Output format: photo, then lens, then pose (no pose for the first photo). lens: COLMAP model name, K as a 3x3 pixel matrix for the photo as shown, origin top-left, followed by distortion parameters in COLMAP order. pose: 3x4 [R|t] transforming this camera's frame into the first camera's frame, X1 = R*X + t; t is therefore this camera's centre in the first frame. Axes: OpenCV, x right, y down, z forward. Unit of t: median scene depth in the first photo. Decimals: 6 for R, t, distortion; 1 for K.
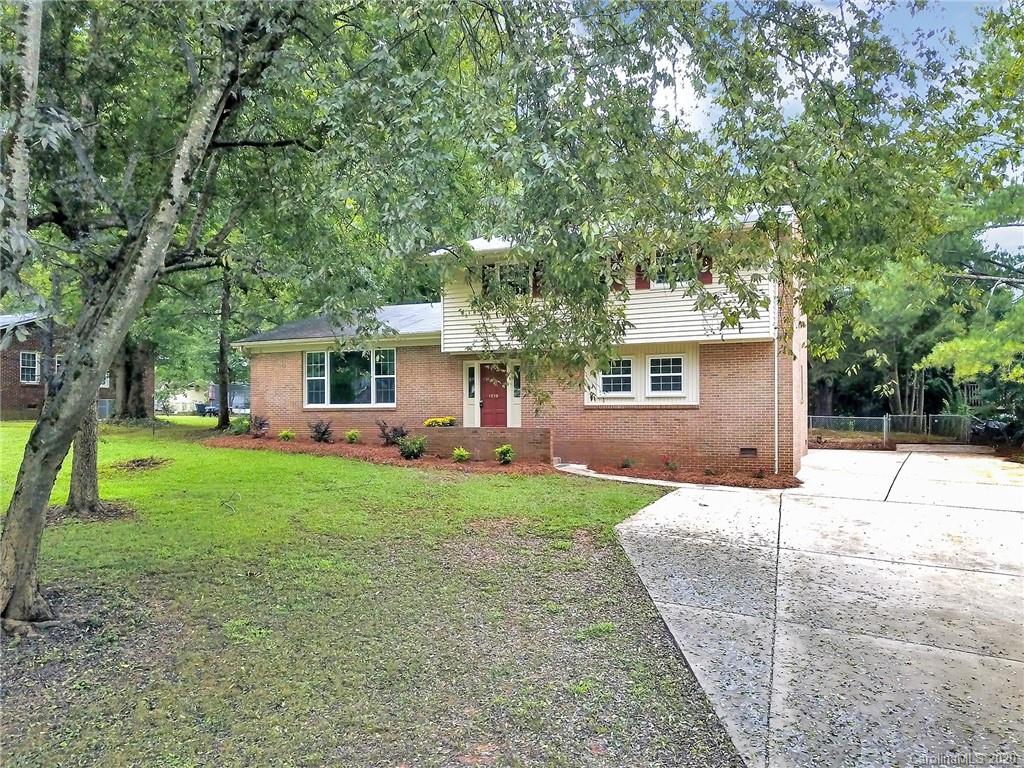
lens RADIAL K [[788.1, 0, 492.7], [0, 788.1, 412.5], [0, 0, 1]] dist [-0.004675, -0.001897]
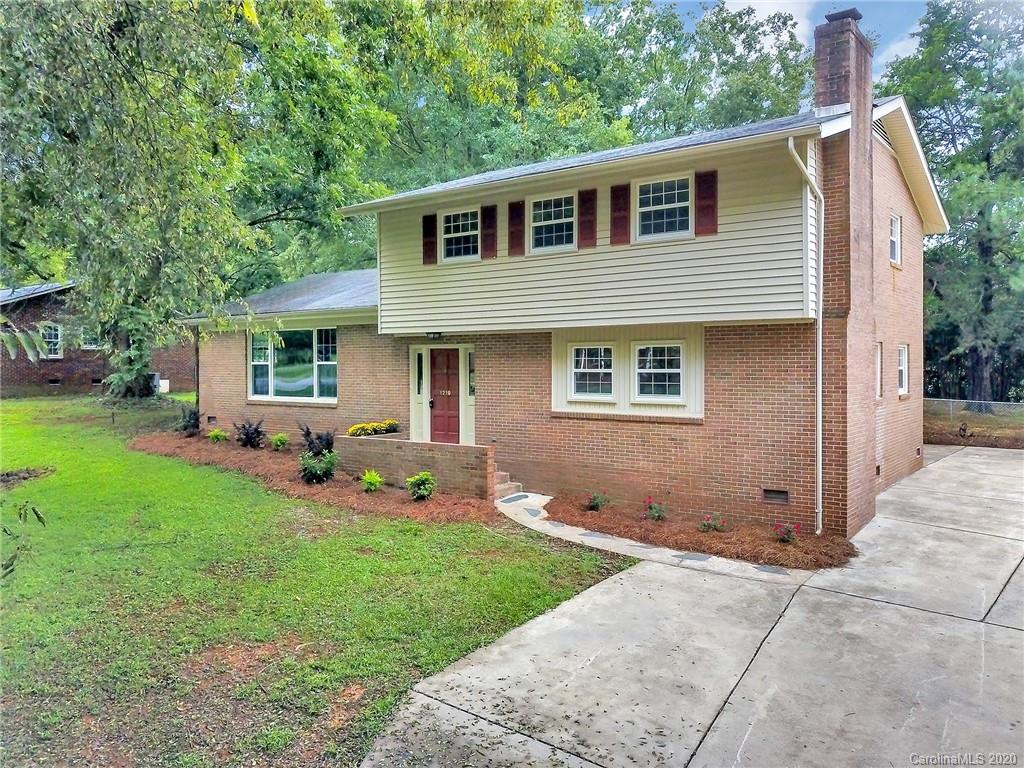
lens RADIAL K [[788.1, 0, 509.4], [0, 788.1, 381.9], [0, 0, 1]] dist [-0.004675, -0.001897]
pose [[0.982323, 0.001909, -0.187183, 0.215281], [0.003528, 0.999582, 0.028709, -0.056873], [0.187160, -0.028862, 0.981905, 0.311363]]
